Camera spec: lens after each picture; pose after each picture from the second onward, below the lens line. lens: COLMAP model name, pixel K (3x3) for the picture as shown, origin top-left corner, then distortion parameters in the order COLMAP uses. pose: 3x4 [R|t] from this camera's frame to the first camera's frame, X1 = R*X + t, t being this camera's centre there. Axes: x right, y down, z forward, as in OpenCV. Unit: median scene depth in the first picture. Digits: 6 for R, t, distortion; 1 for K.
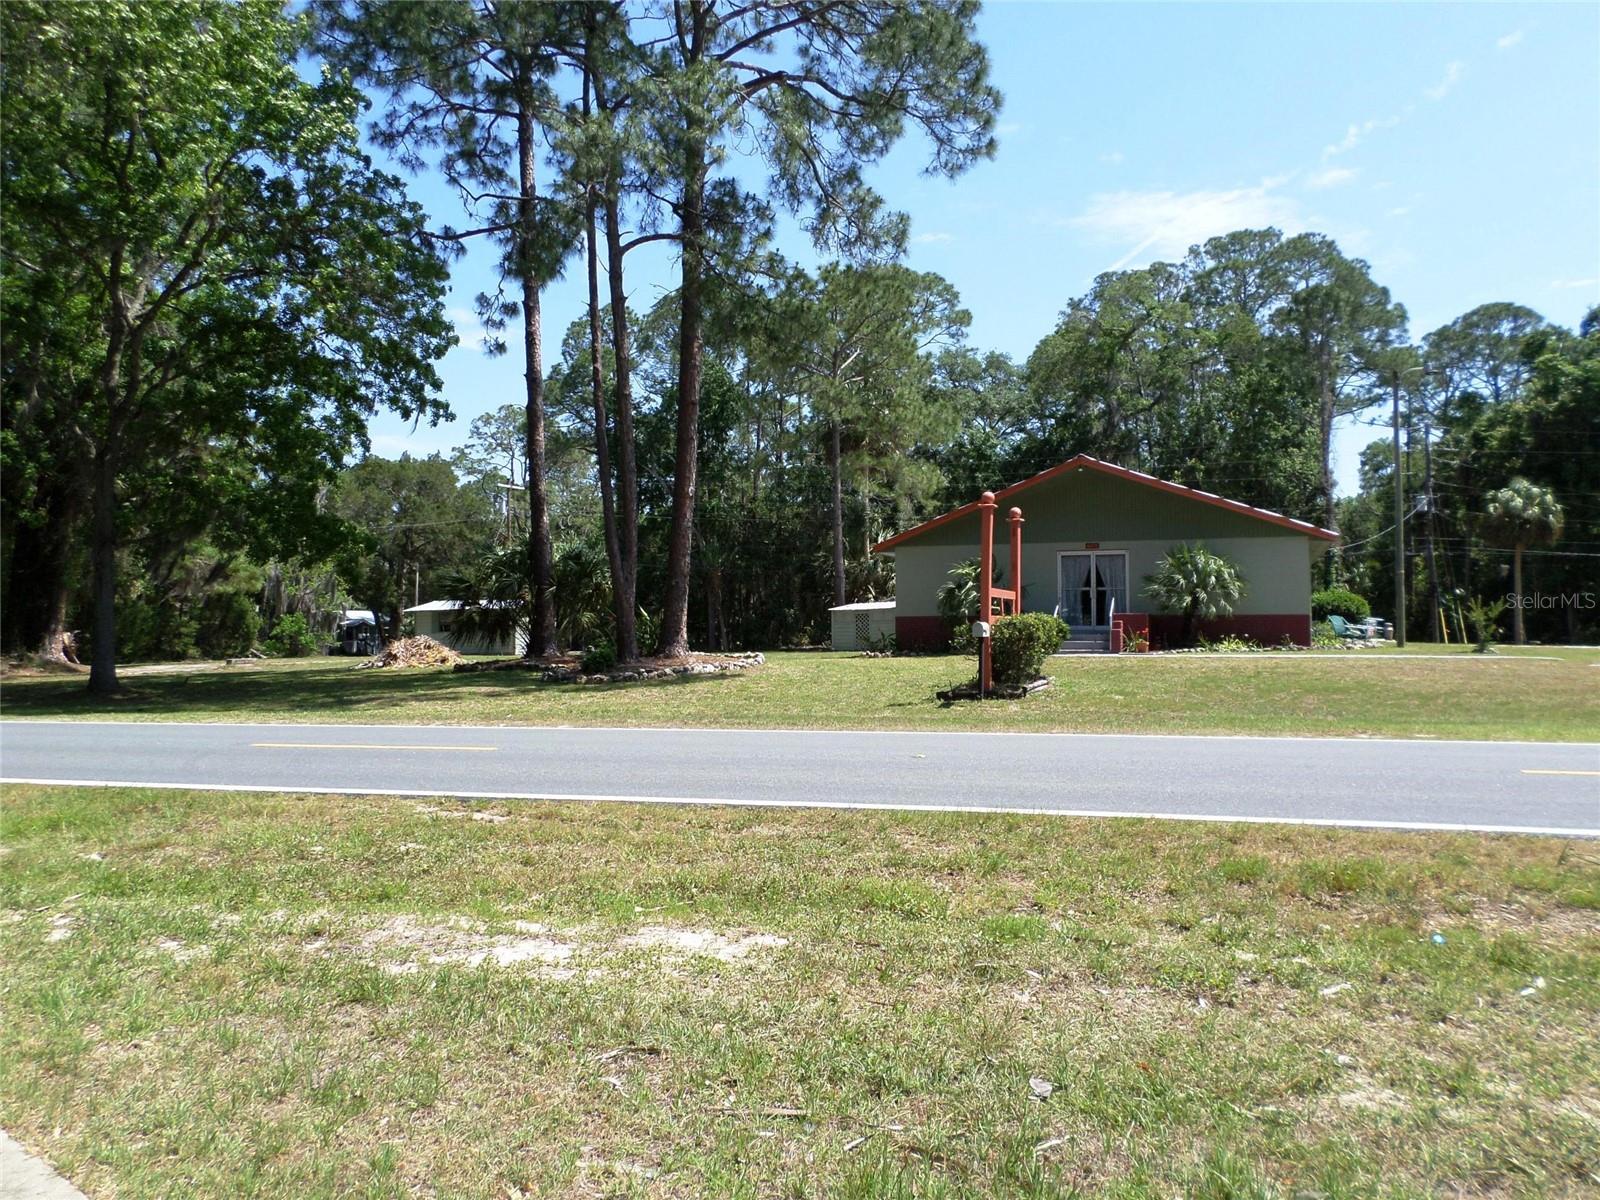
lens RADIAL K [[1248.0, 0, 792.5], [0, 1248.0, 582.6], [0, 0, 1]] dist [-0.002625, -0.001419]
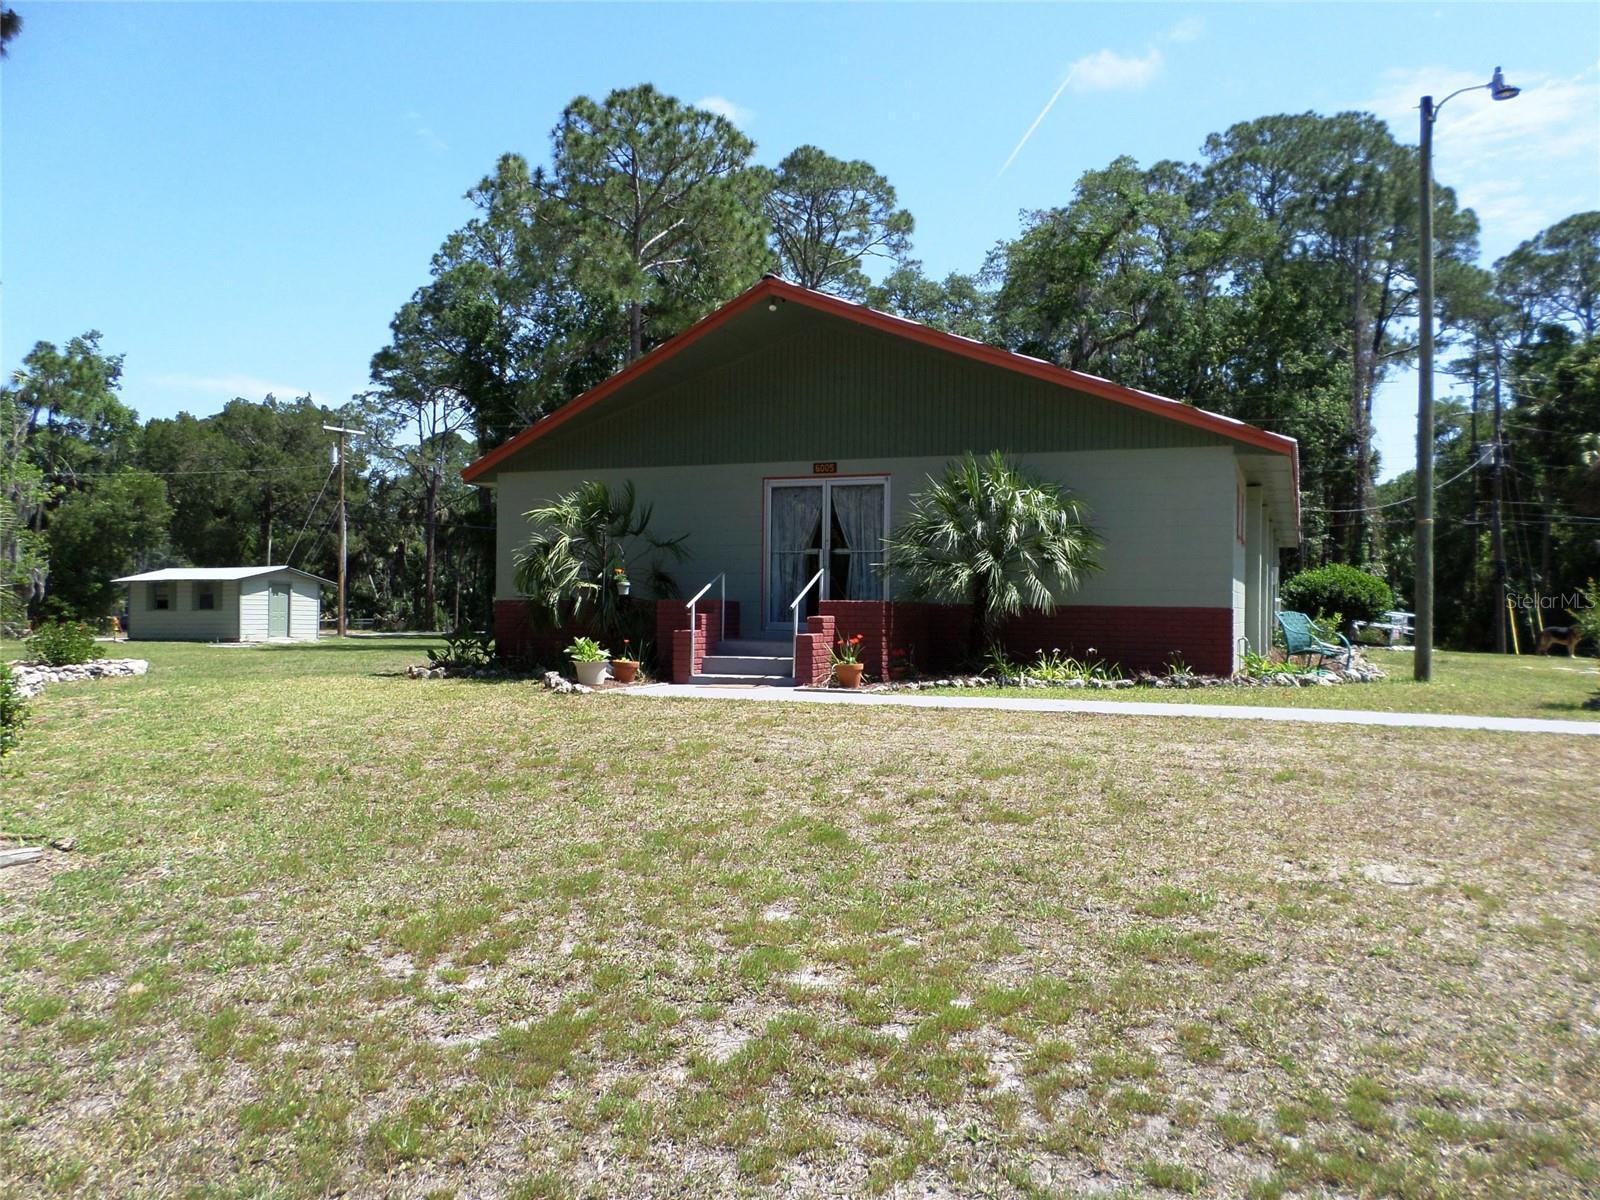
lens RADIAL K [[1228.3, 0, 800.0], [0, 1228.3, 600.0], [0, 0, 1]] dist [0.006559, -0.010911]
pose [[0.998974, 0.015506, -0.042558, 0.118073], [-0.014148, 0.999387, 0.032021, 0.004034], [0.043028, -0.031387, 0.998581, 0.228766]]
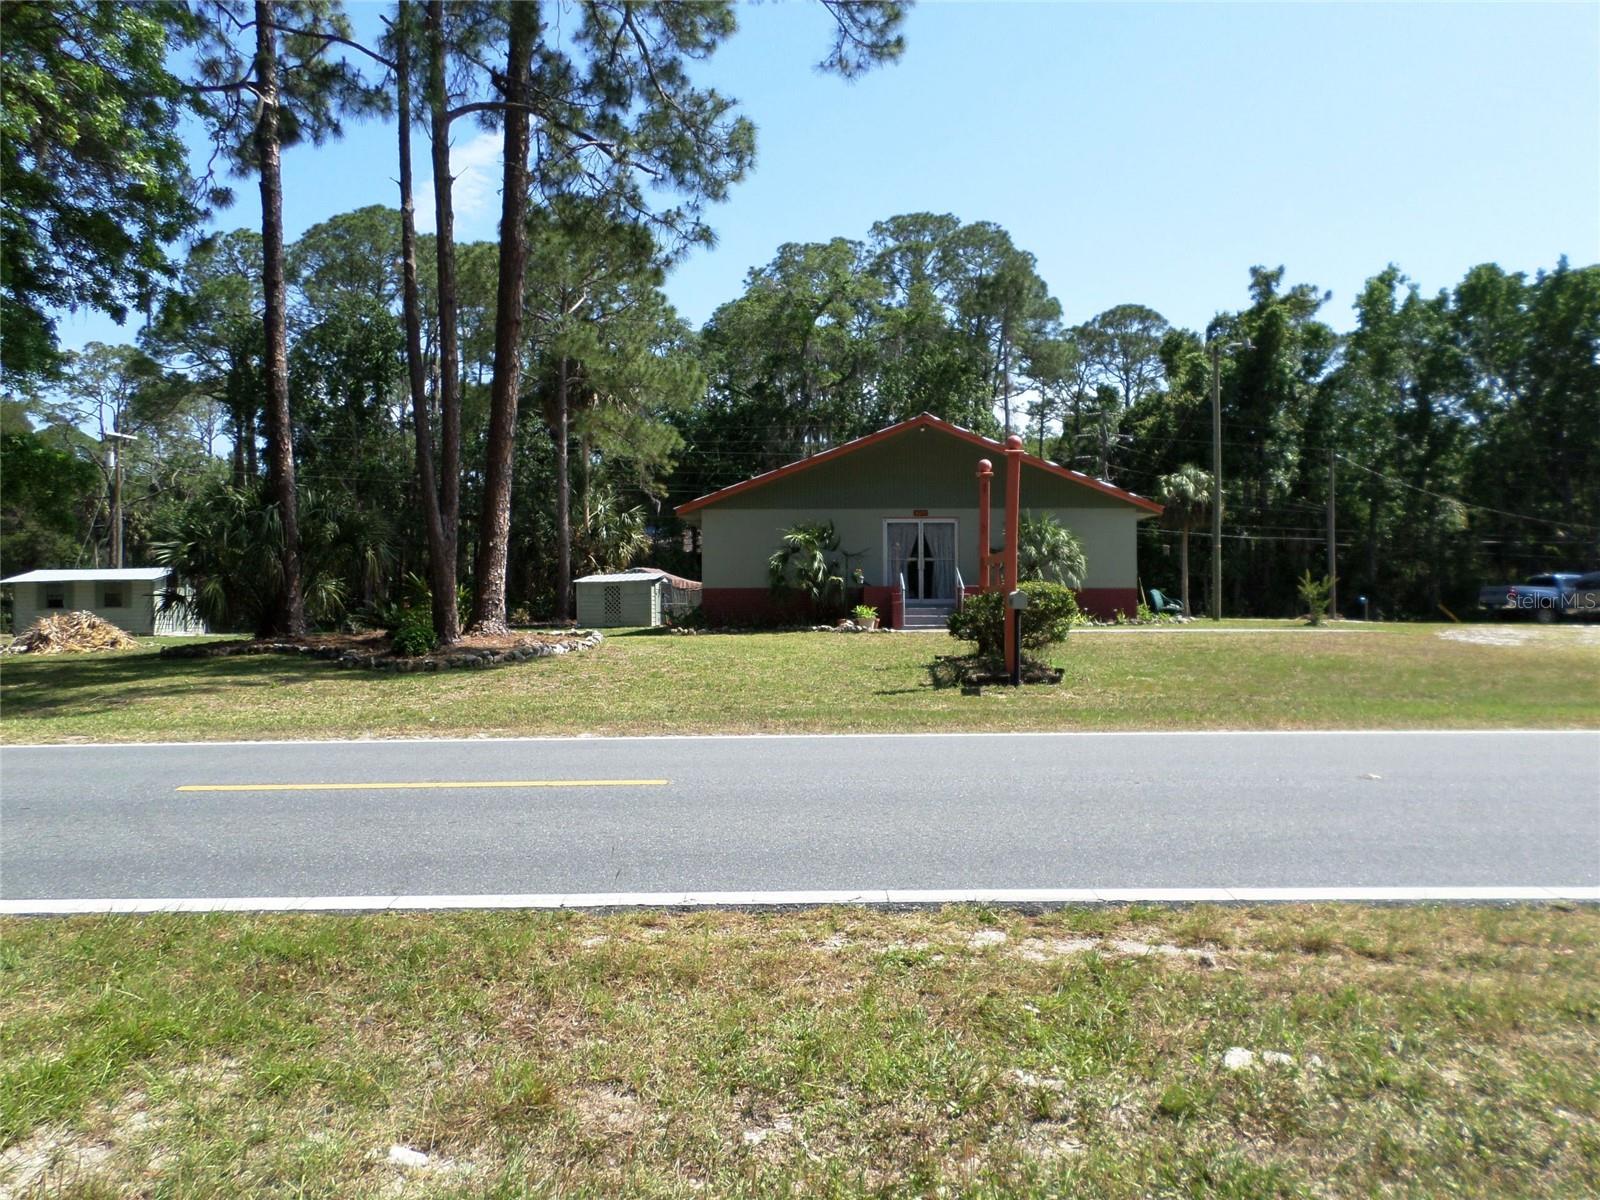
lens RADIAL K [[1244.4, 0, 800.0], [0, 1244.4, 600.0], [0, 0, 1]] dist [-0.026632, -0.003893]
pose [[0.947184, 0.000723, 0.320691, -0.065184], [-0.011137, 0.999468, 0.030642, 0.003658], [-0.320498, -0.032595, 0.946688, 0.069575]]
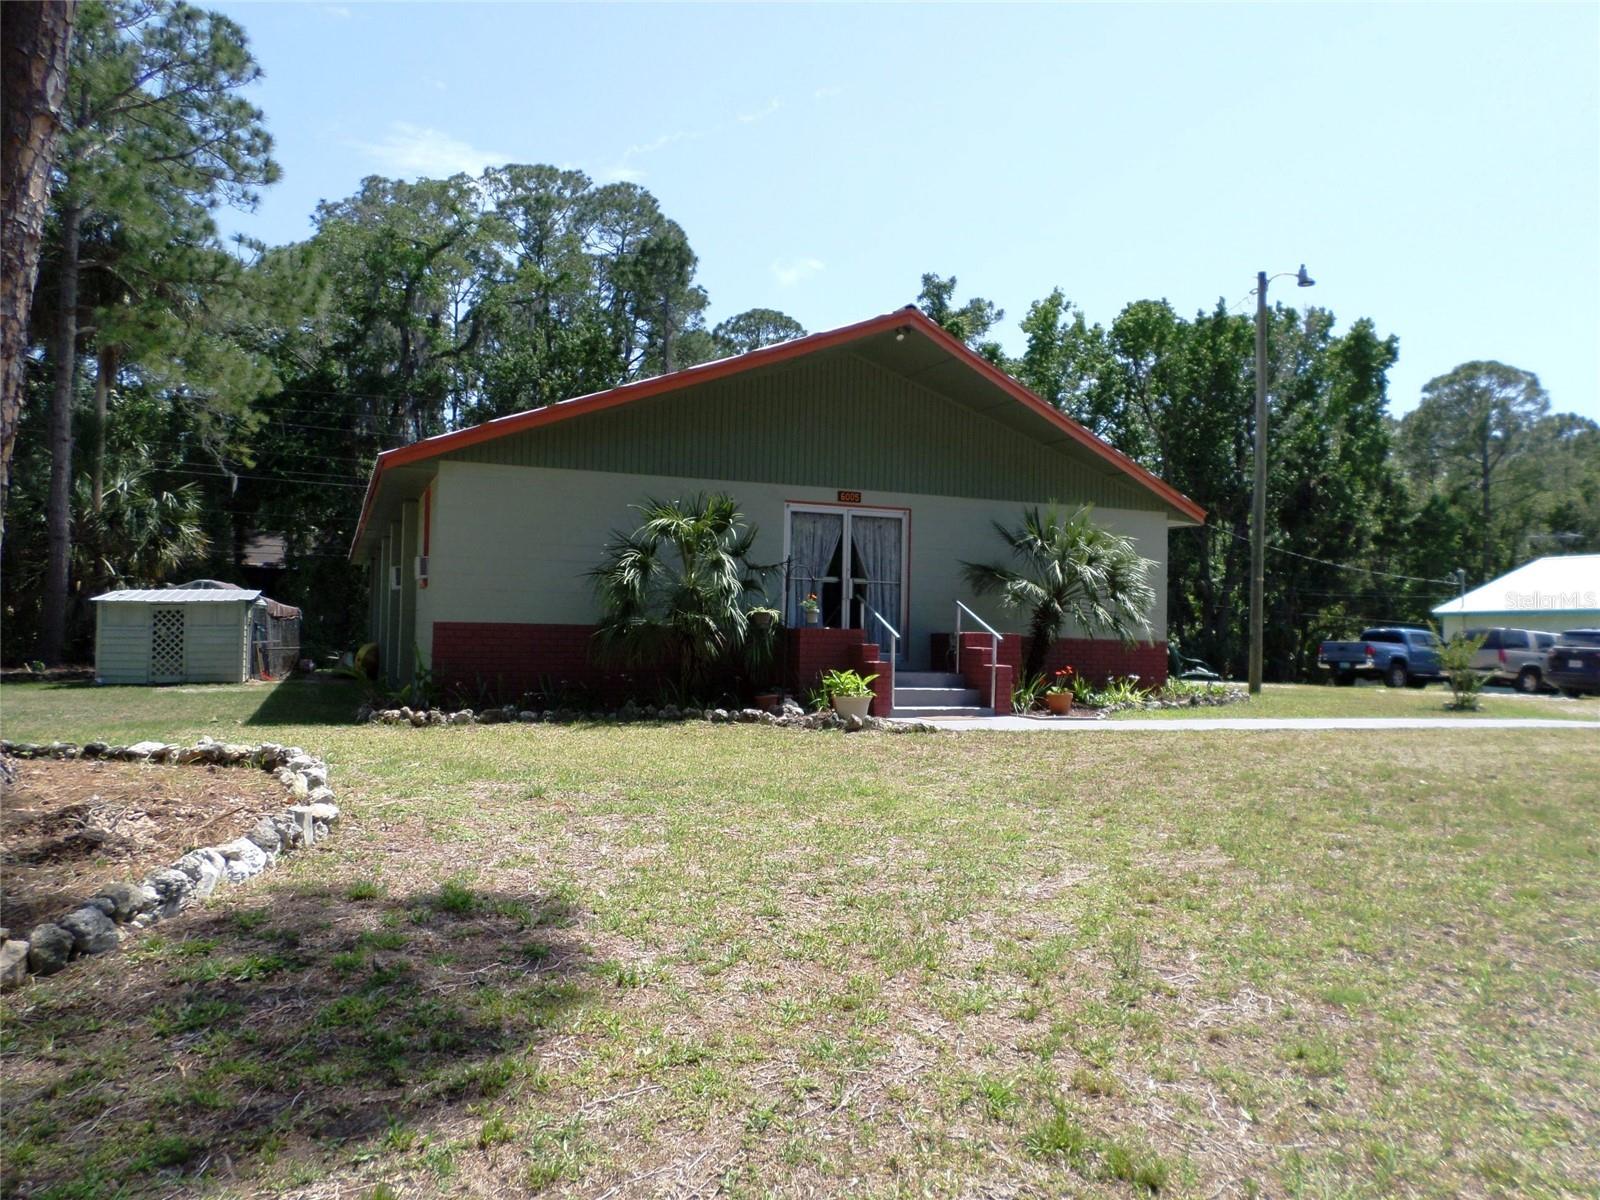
lens RADIAL K [[1248.0, 0, 792.5], [0, 1248.0, 582.6], [0, 0, 1]] dist [-0.002625, -0.001419]
pose [[0.759259, 0.046485, 0.649126, -0.050097], [-0.044310, 0.998824, -0.019699, 0.007894], [-0.649278, -0.013806, 0.760426, 0.287982]]
